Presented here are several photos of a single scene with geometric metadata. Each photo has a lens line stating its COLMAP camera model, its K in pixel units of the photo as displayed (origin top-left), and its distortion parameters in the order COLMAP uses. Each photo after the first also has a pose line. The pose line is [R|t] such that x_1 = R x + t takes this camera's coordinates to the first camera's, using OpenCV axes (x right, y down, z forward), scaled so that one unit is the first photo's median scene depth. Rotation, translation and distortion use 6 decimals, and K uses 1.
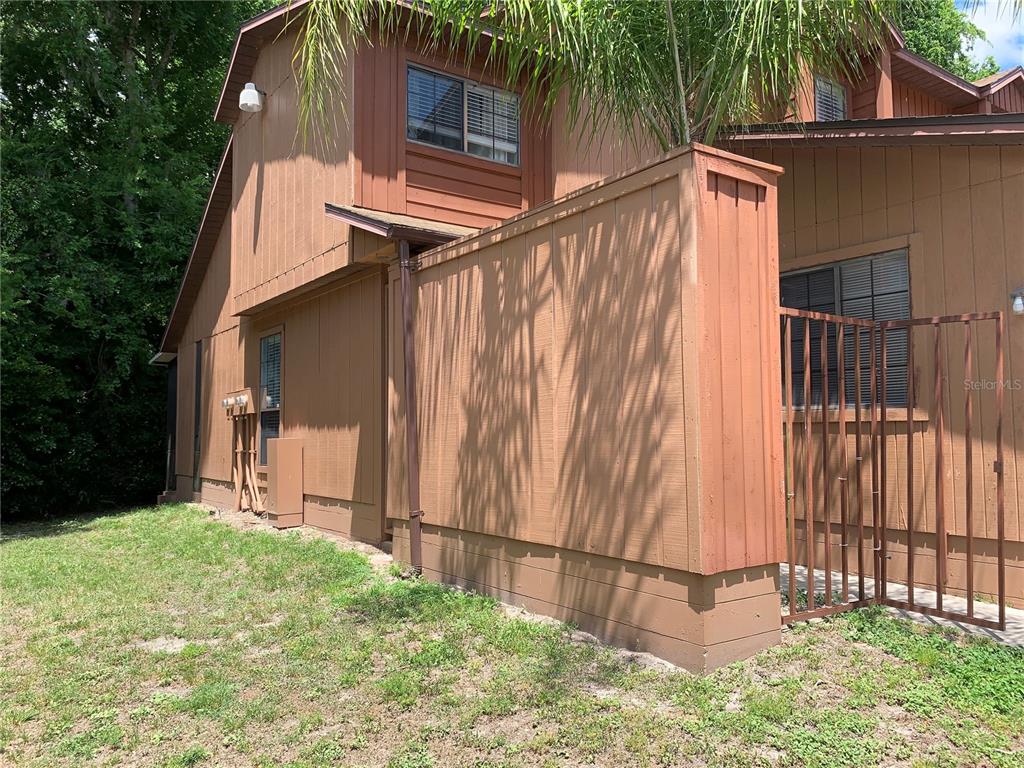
lens RADIAL K [[777.0, 0, 507.3], [0, 777.0, 382.9], [0, 0, 1]] dist [0.043566, -0.050323]
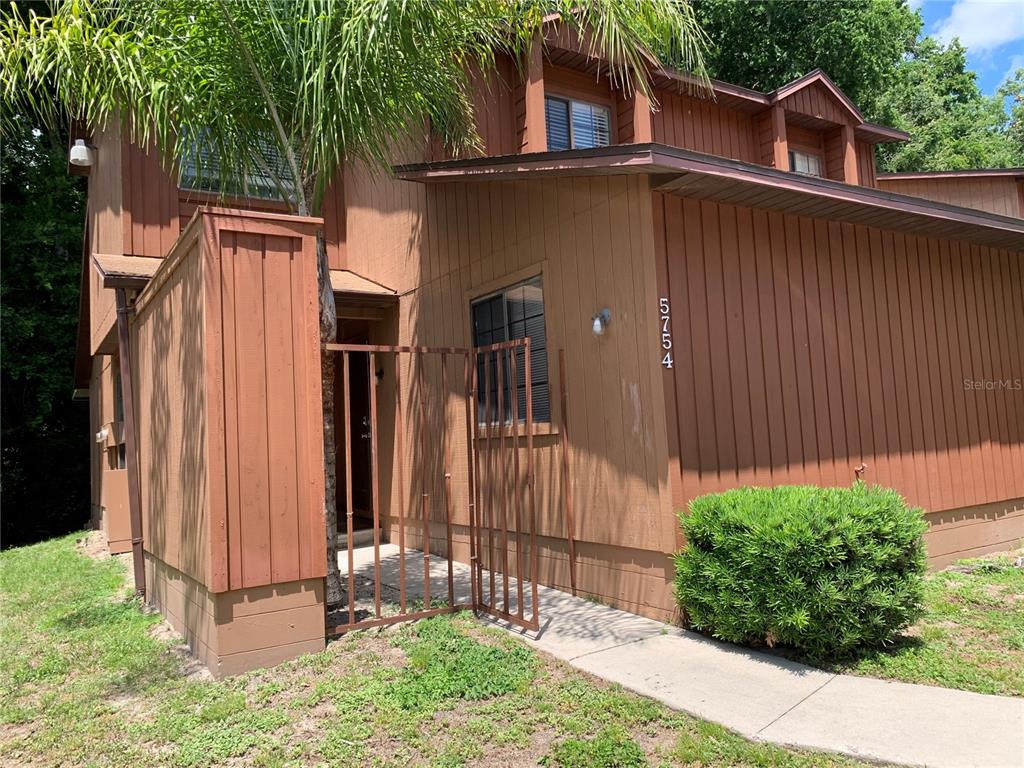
lens RADIAL K [[777.0, 0, 515.2], [0, 777.0, 385.8], [0, 0, 1]] dist [0.043566, -0.050323]
pose [[0.997048, -0.053167, -0.055394, 0.522737], [0.052944, 0.998582, -0.005476, -0.014866], [0.055607, 0.002527, 0.998450, -0.066793]]
